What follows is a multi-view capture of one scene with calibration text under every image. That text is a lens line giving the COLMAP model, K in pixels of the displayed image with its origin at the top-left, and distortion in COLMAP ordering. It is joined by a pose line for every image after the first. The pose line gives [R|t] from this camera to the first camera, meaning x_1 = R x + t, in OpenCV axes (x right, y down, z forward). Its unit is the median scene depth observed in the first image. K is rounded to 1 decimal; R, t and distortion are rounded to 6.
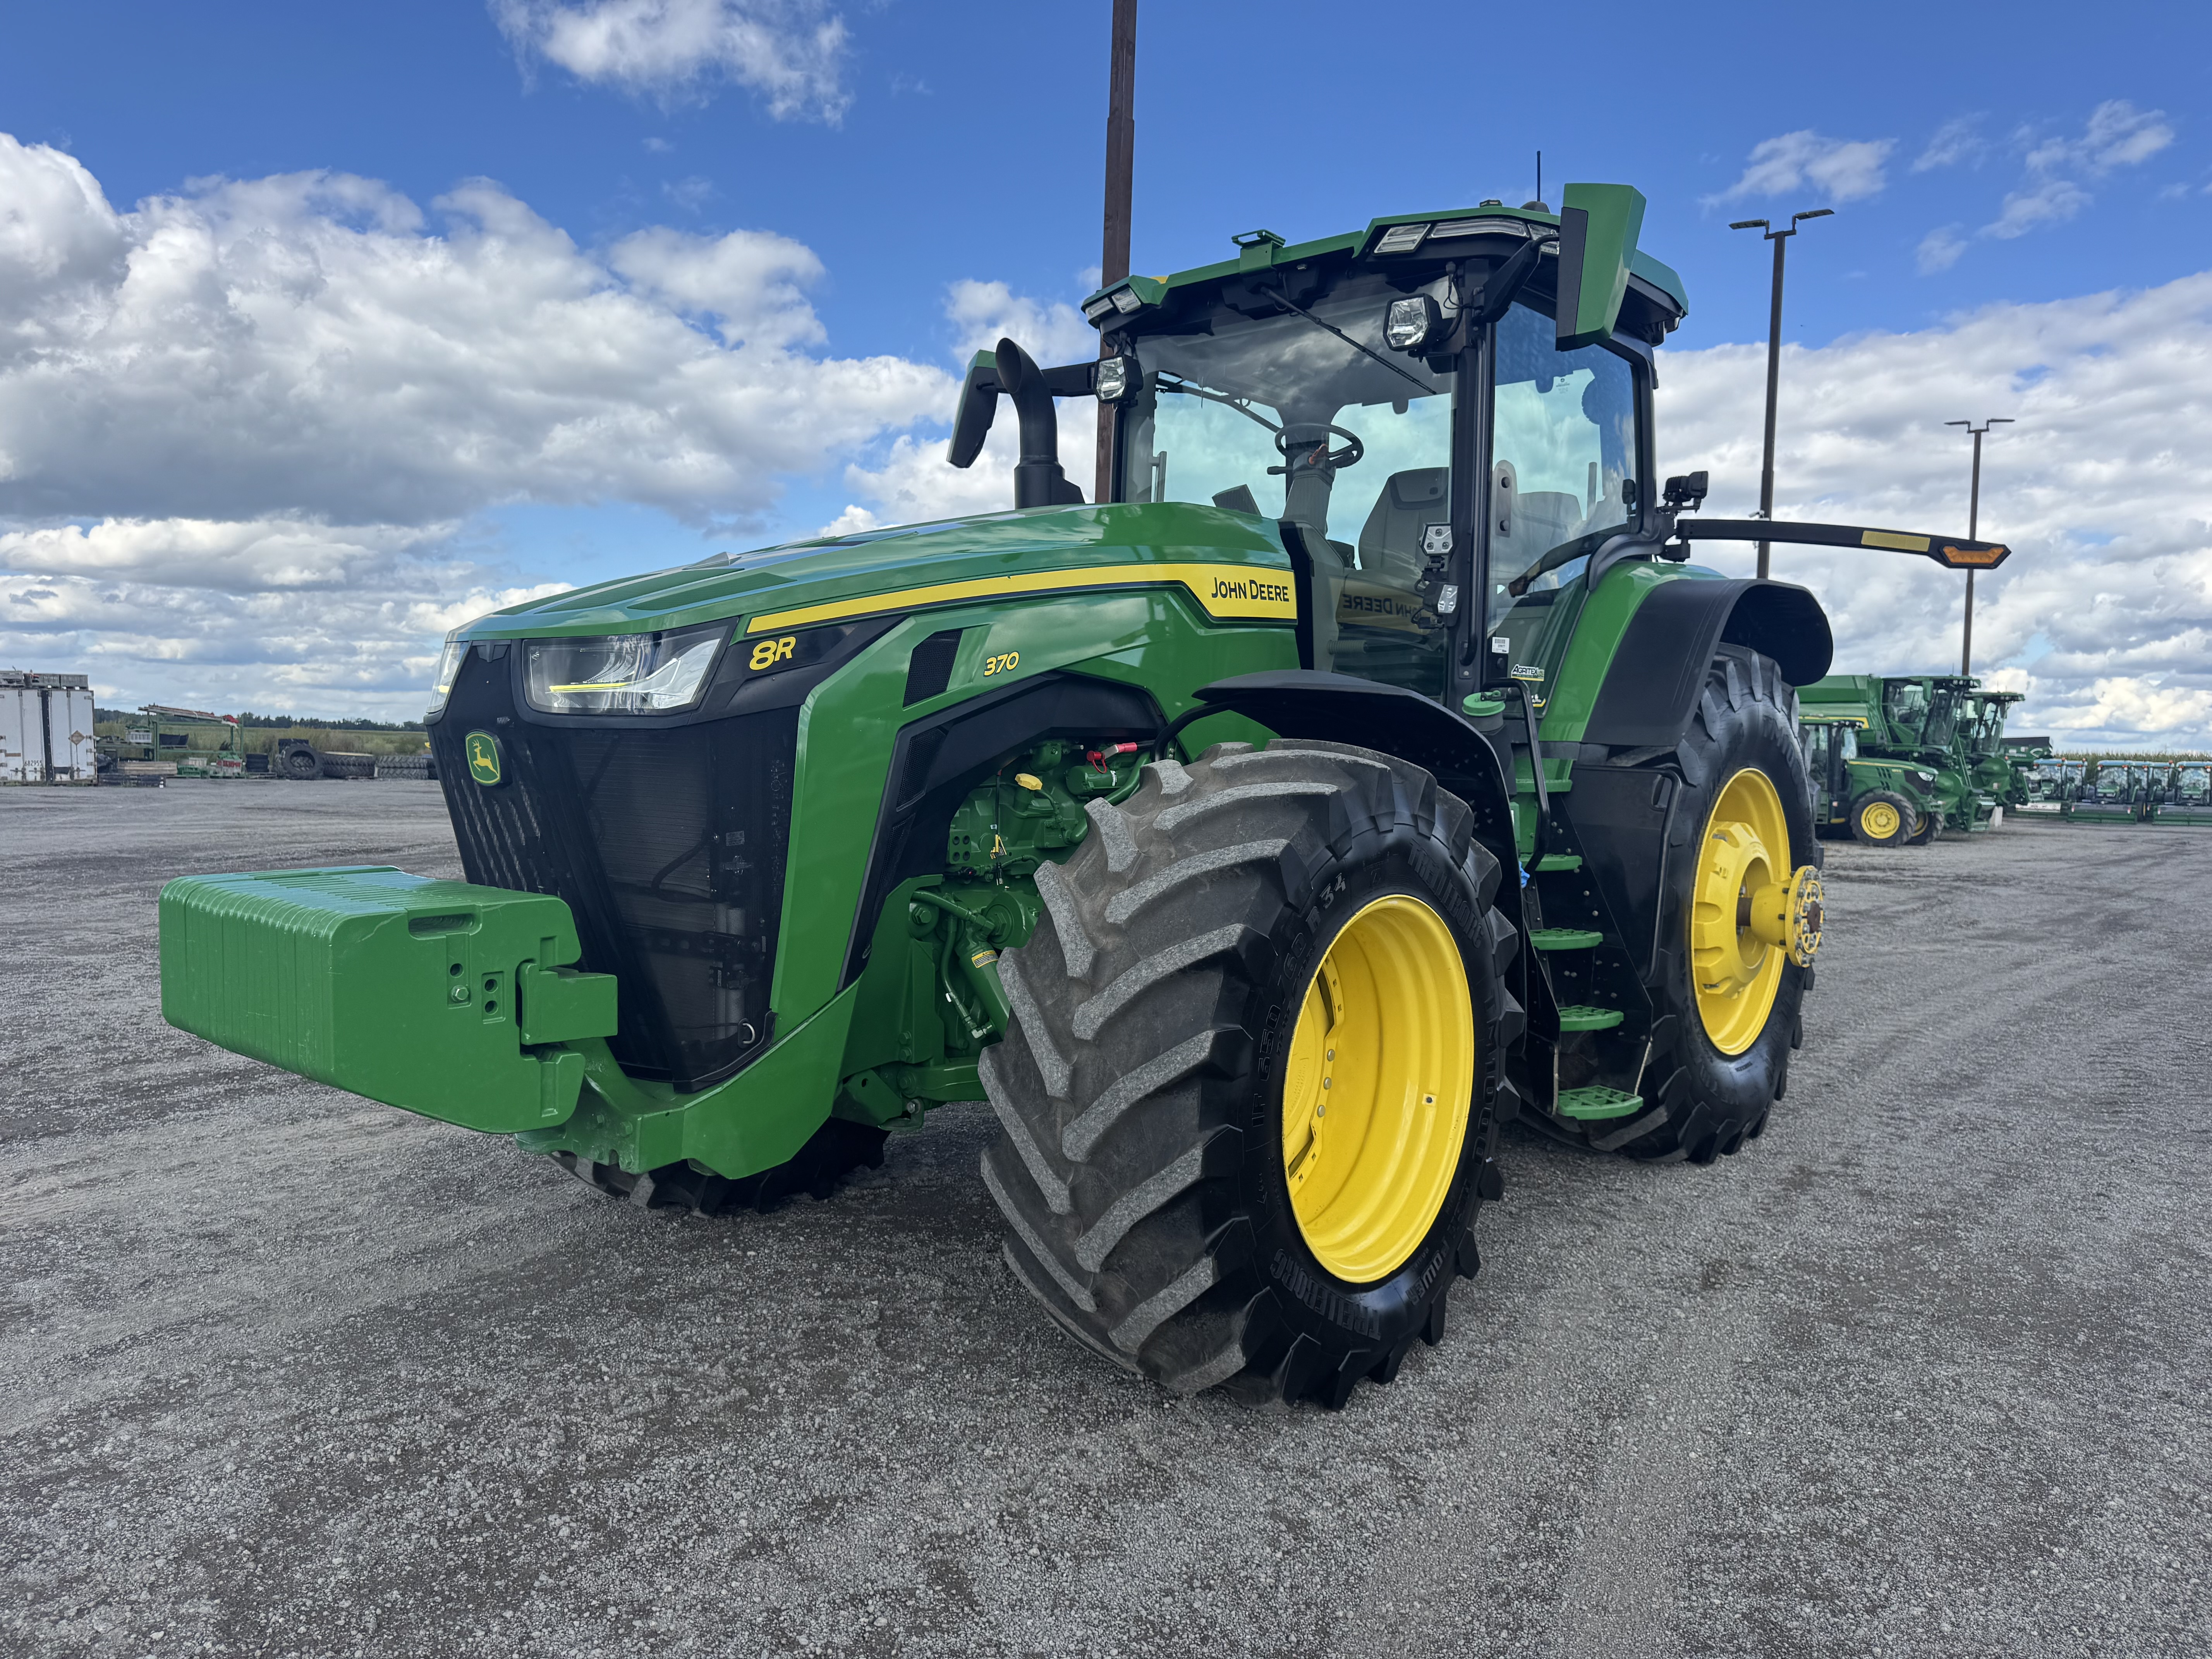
lens RADIAL K [[1595.8, 0, 1103.3], [0, 1595.8, 822.9], [0, 0, 1]] dist [0.032461, -0.039890]
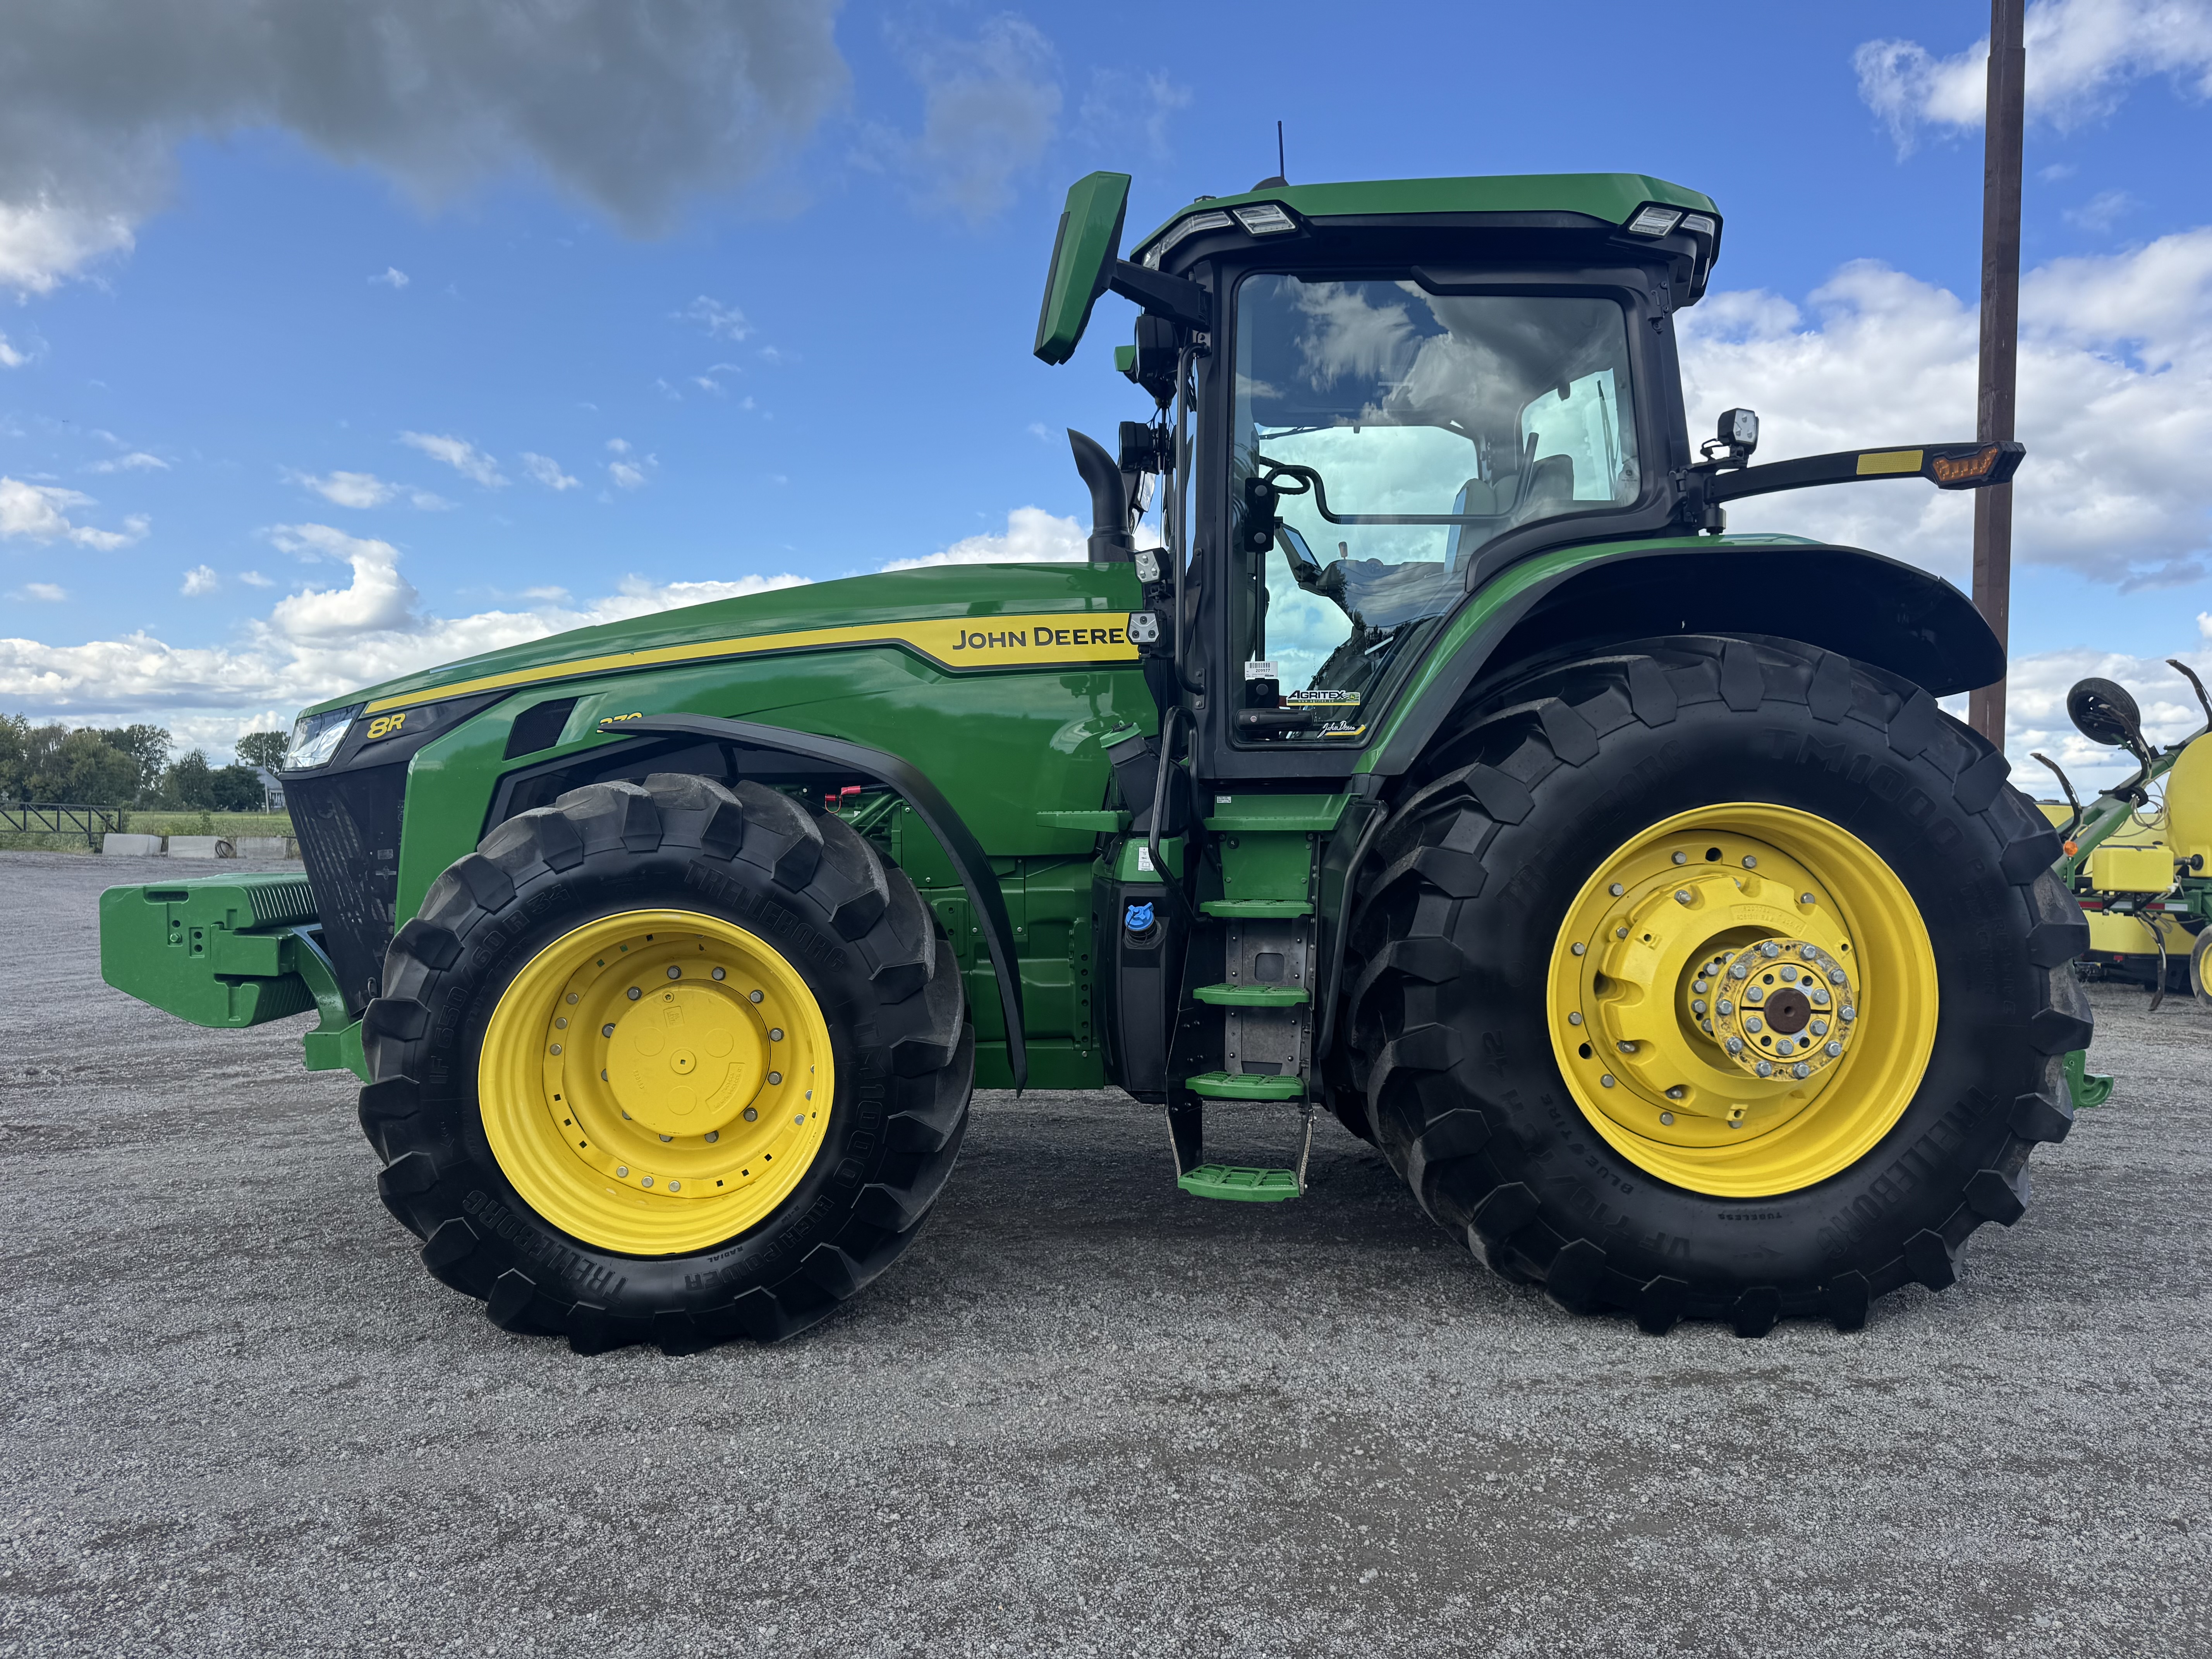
lens RADIAL K [[1595.8, 0, 1103.3], [0, 1595.8, 822.9], [0, 0, 1]] dist [0.032461, -0.039890]
pose [[0.663993, -0.013659, -0.747614, 0.780822], [-0.028854, 0.998620, -0.043872, 0.016228], [0.747182, 0.050702, 0.662683, 0.309343]]
